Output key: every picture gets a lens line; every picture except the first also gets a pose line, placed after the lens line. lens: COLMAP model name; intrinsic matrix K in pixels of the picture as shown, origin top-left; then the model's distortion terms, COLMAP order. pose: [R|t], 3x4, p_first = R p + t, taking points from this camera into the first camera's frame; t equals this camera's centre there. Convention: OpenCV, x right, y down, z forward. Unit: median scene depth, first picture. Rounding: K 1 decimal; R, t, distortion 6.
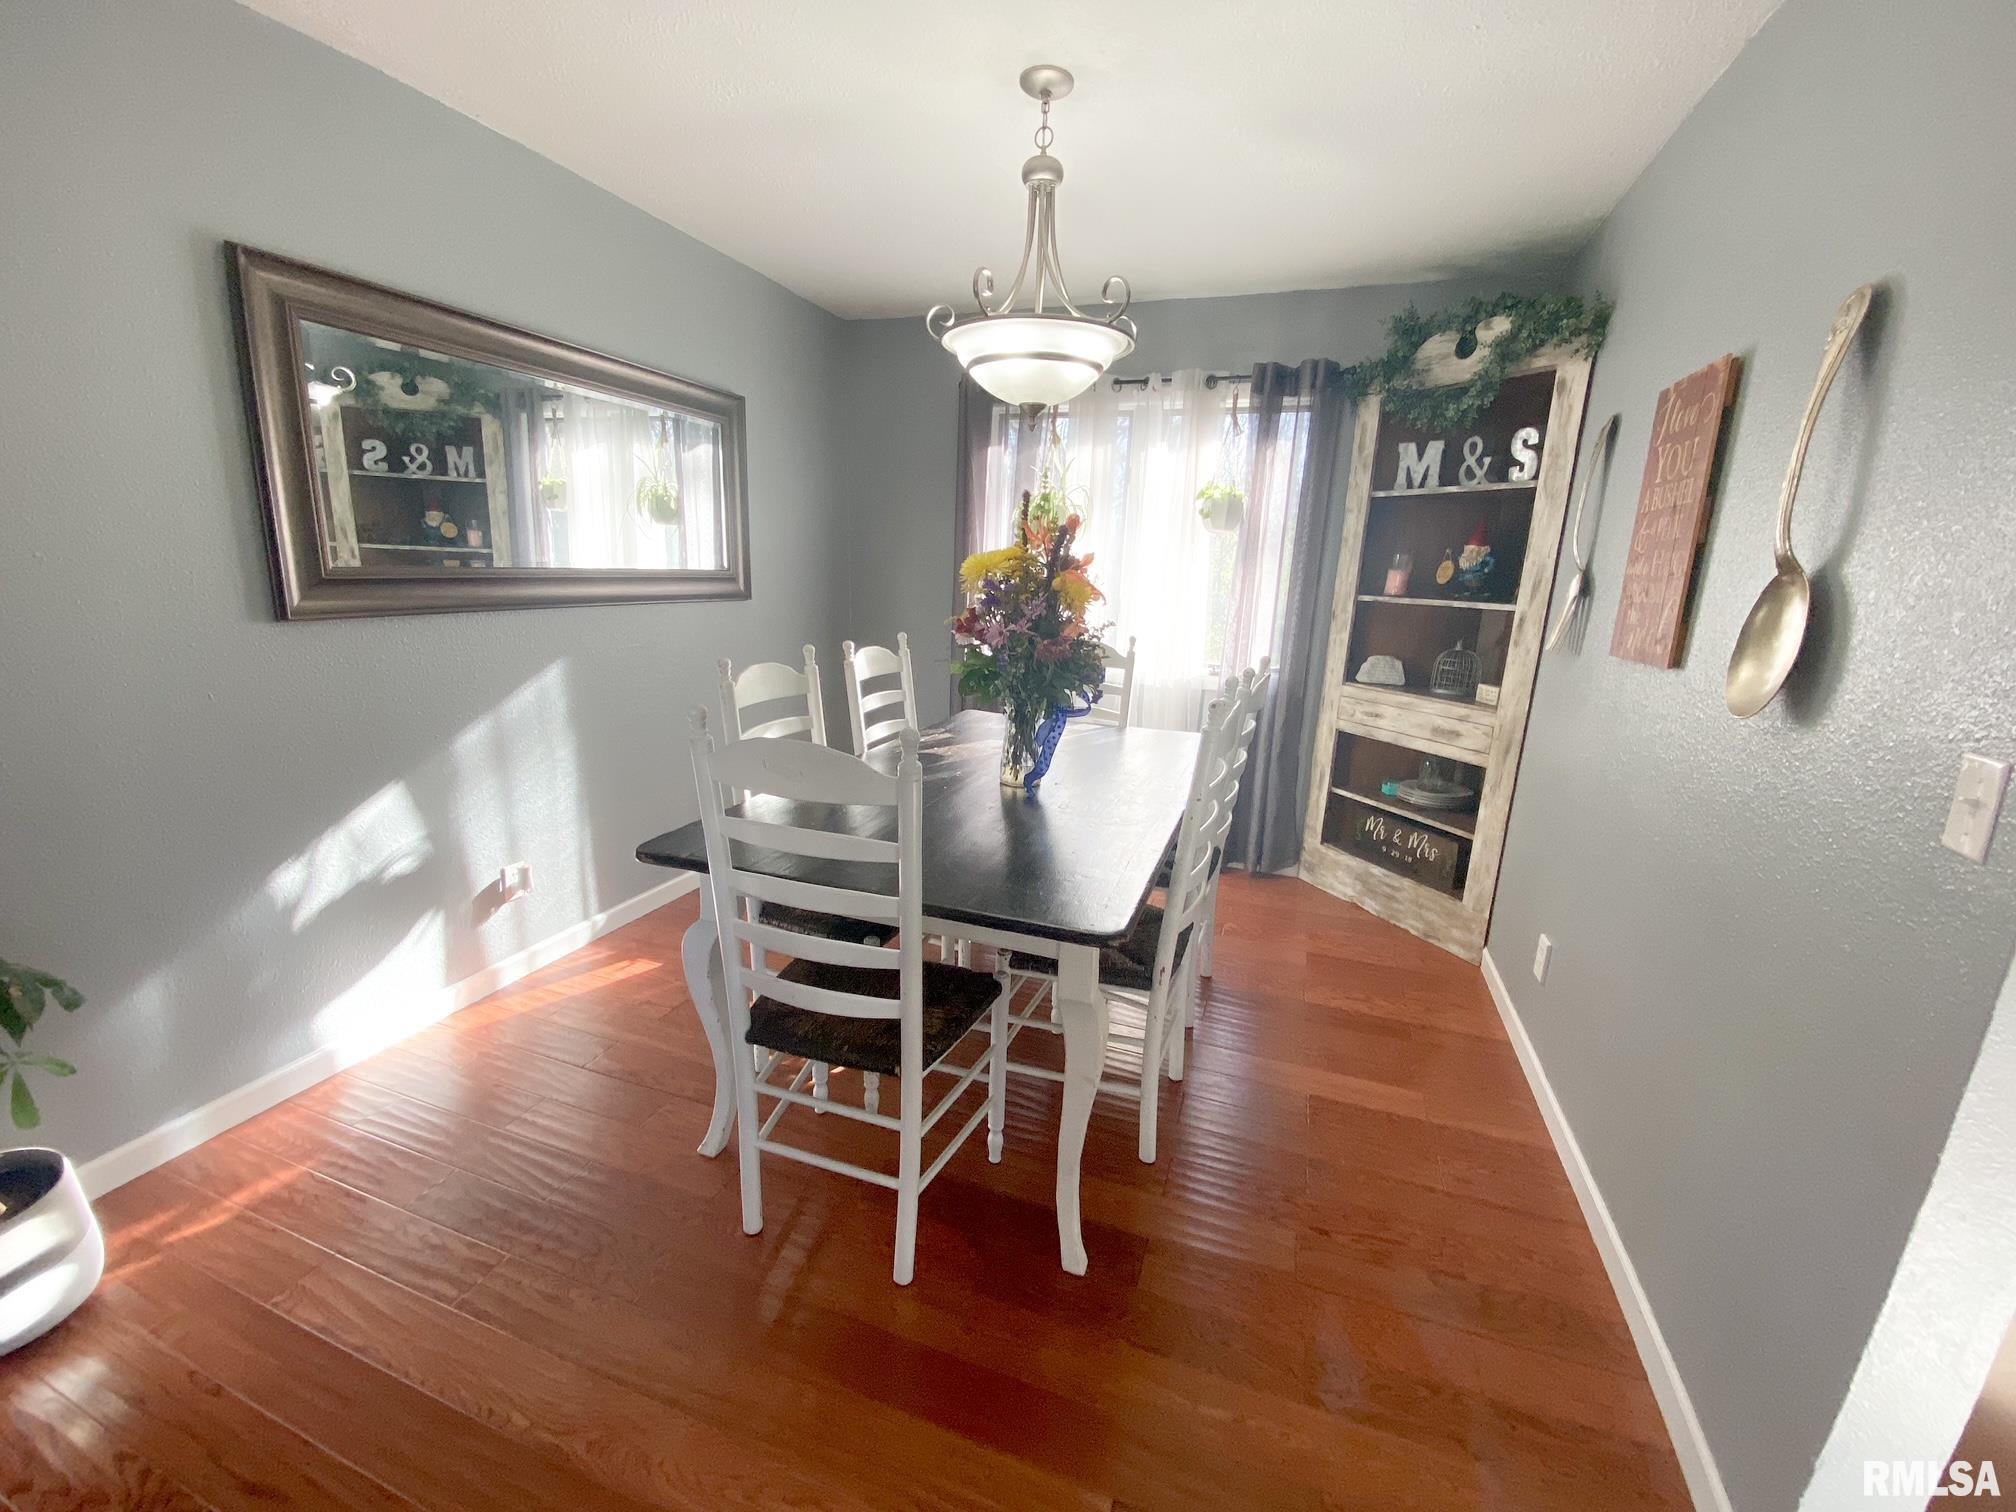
lens RADIAL K [[806.1, 0, 1008.0], [0, 806.1, 756.0], [0, 0, 1]] dist [-0.000016, -0.000011]
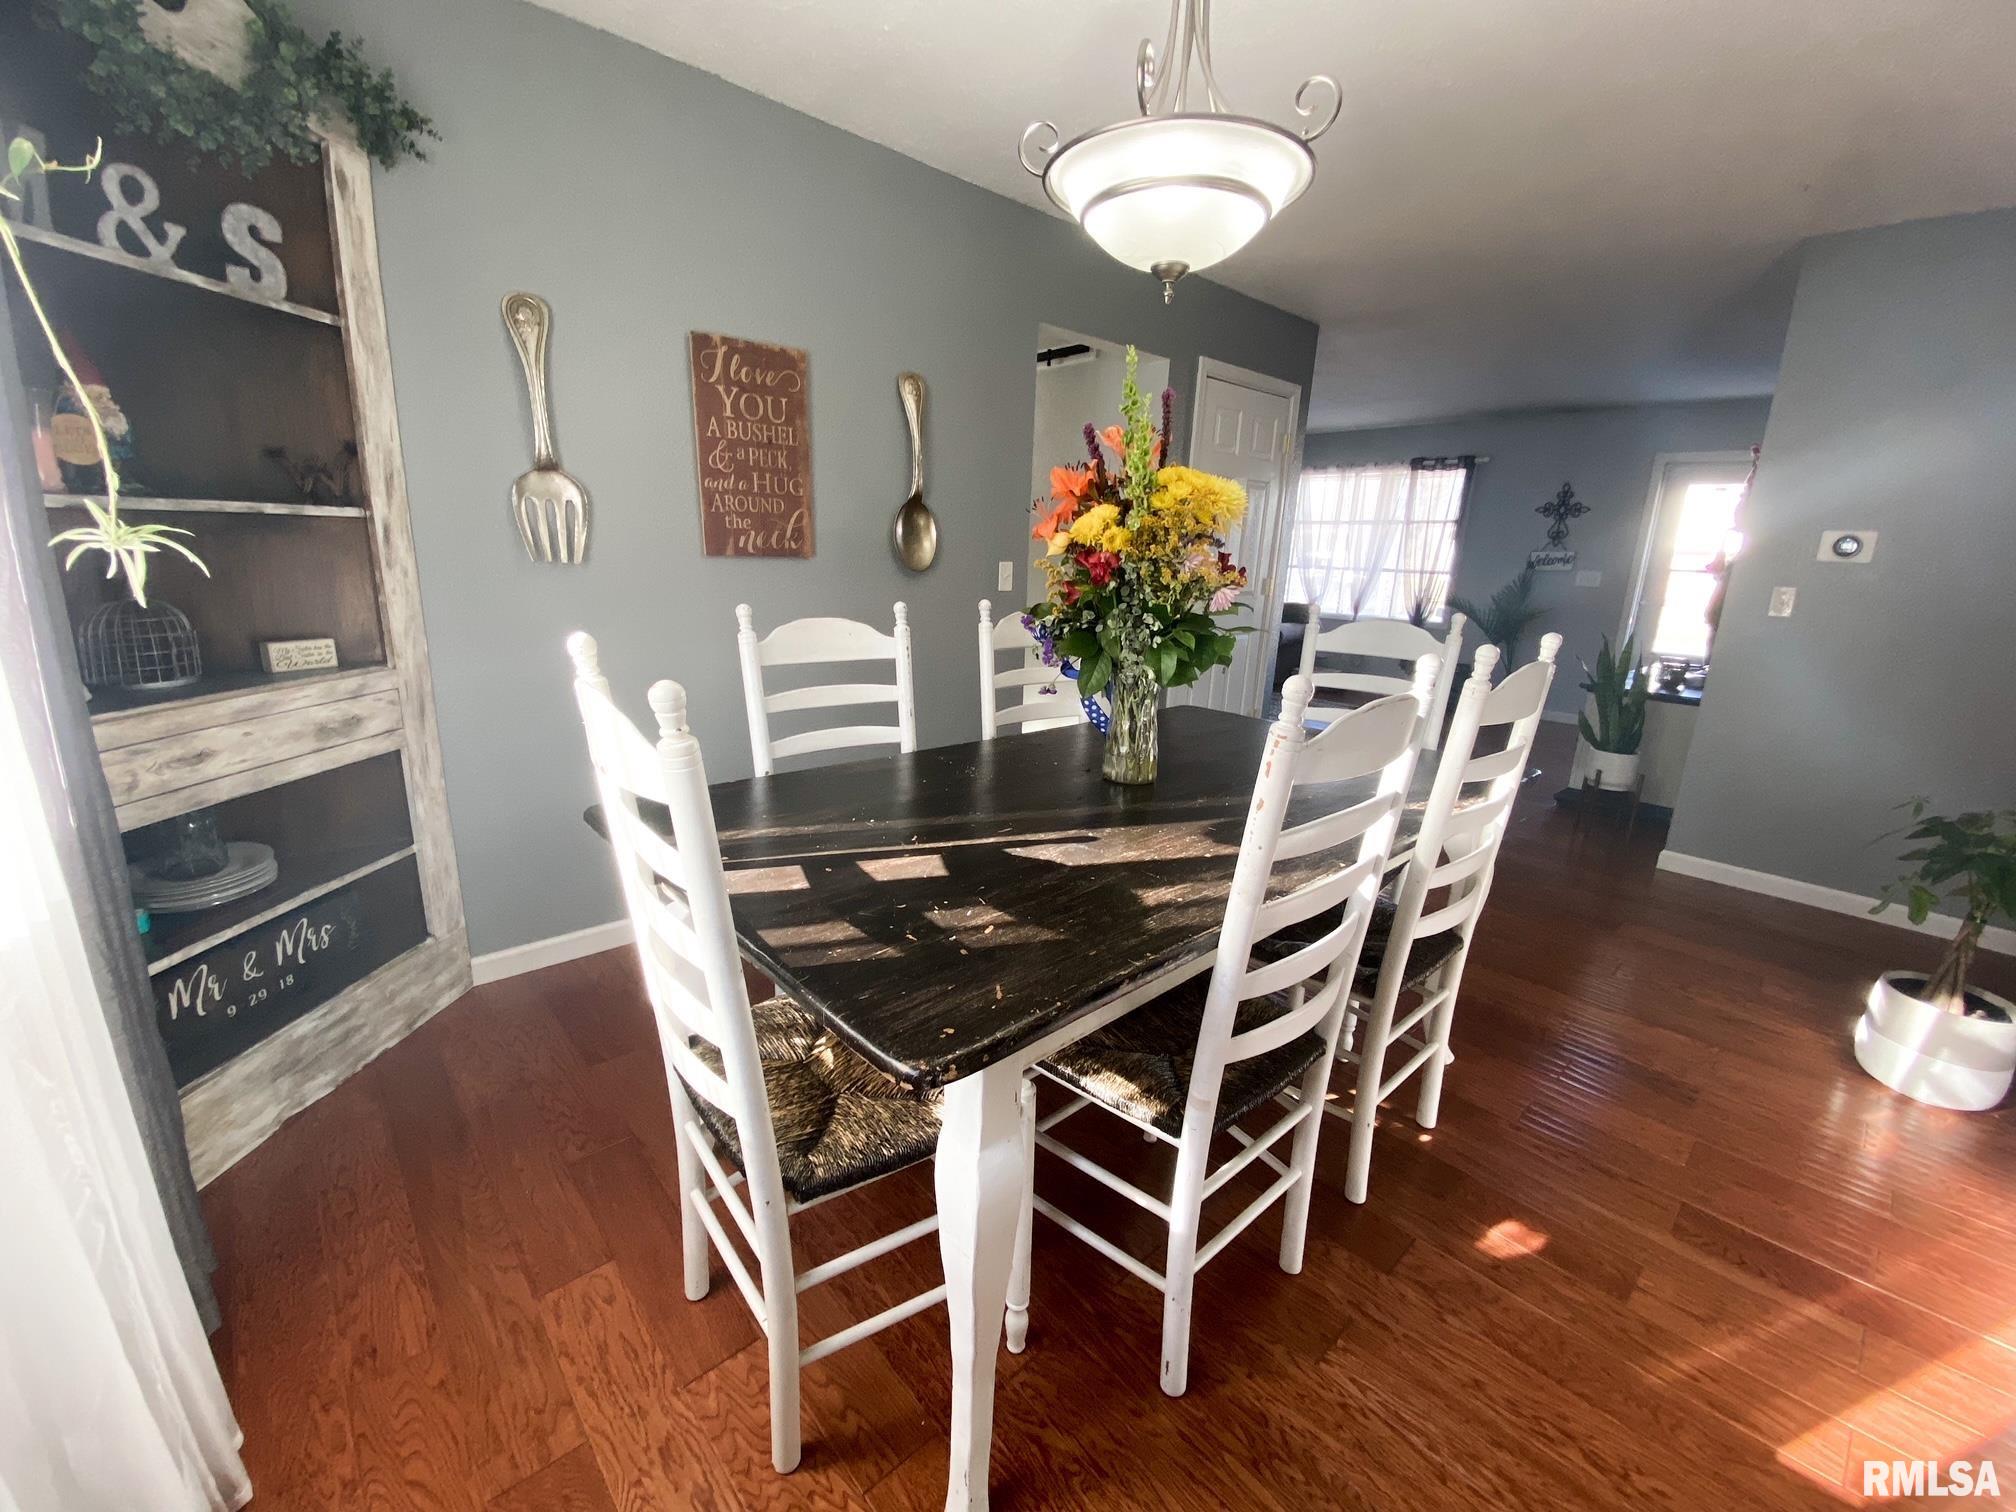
lens RADIAL K [[944.0, 0, 1008.0], [0, 944.0, 756.0], [0, 0, 1]] dist [0.000086, -0.000137]
pose [[-0.866120, -0.176357, 0.467690, -0.223193], [0.052665, 0.898280, 0.436256, -0.291823], [-0.497054, 0.402481, -0.768731, 1.310453]]
